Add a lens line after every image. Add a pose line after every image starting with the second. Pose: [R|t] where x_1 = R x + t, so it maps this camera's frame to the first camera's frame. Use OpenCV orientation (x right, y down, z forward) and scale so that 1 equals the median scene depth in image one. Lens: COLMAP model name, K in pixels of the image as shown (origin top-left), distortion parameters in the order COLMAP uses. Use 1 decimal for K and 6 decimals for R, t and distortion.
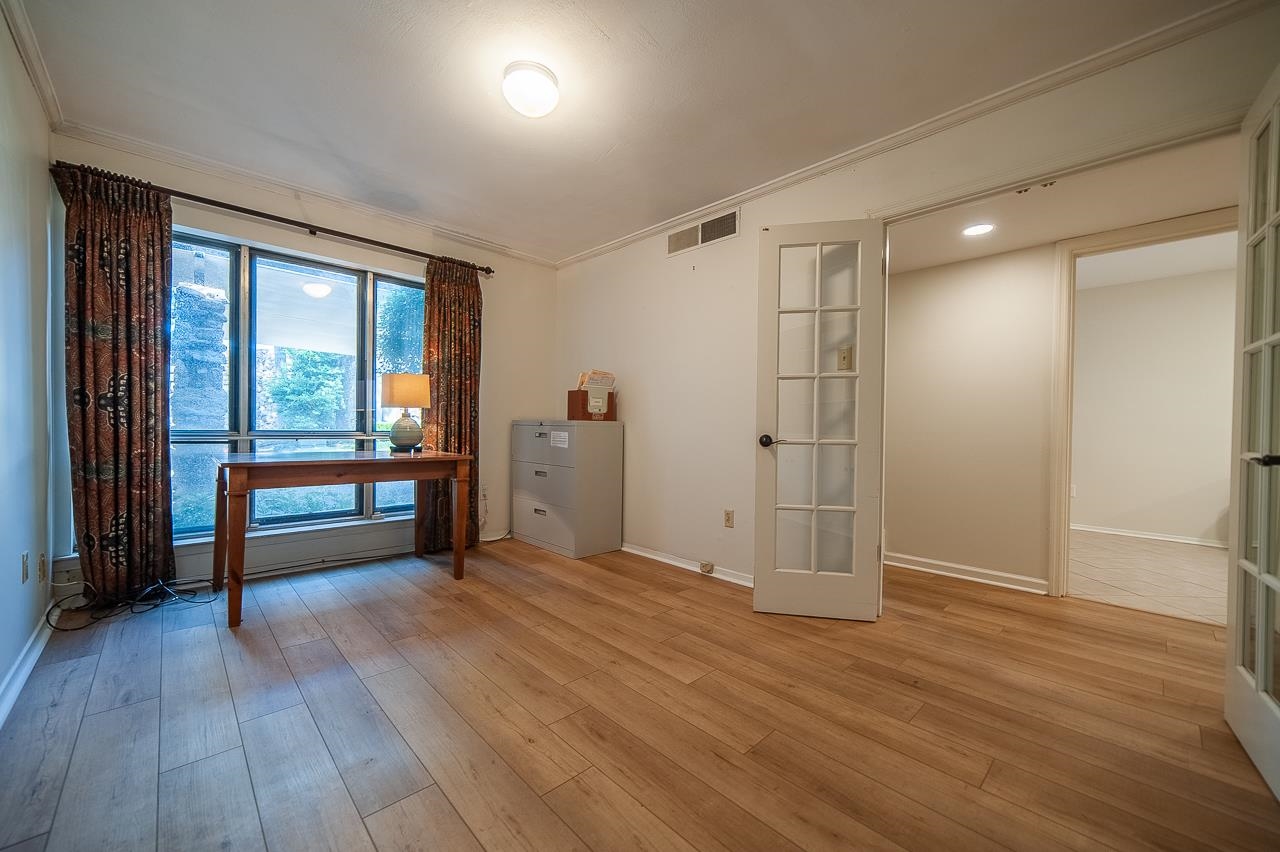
lens RADIAL K [[497.9, 0, 636.5], [0, 497.9, 427.4], [0, 0, 1]] dist [-0.000915, -0.000396]
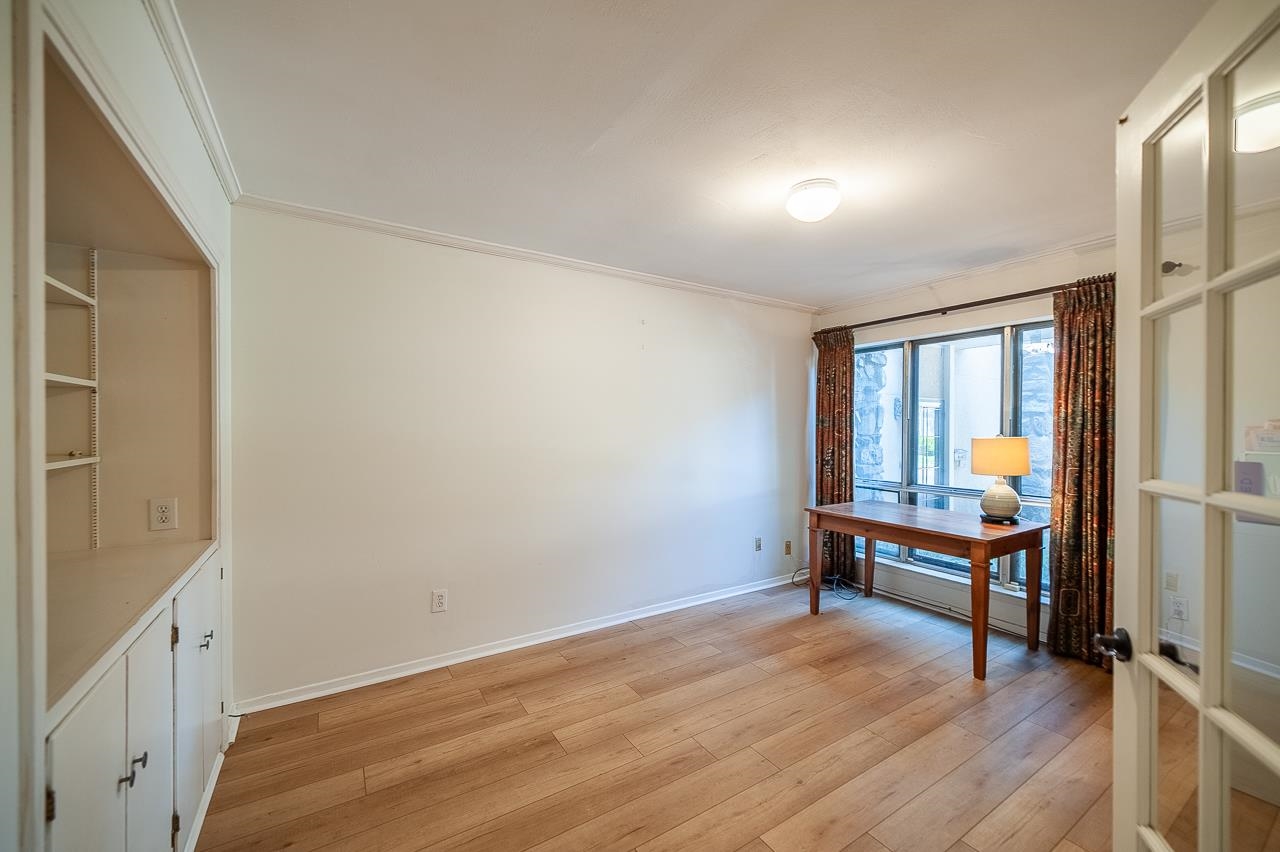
lens RADIAL K [[497.9, 0, 643.8], [0, 497.9, 431.4], [0, 0, 1]] dist [-0.000915, -0.000396]
pose [[-0.206310, -0.006981, -0.978462, 0.723907], [-0.005914, 0.999965, -0.005888, -0.138699], [0.978469, 0.004572, -0.206344, 0.702120]]
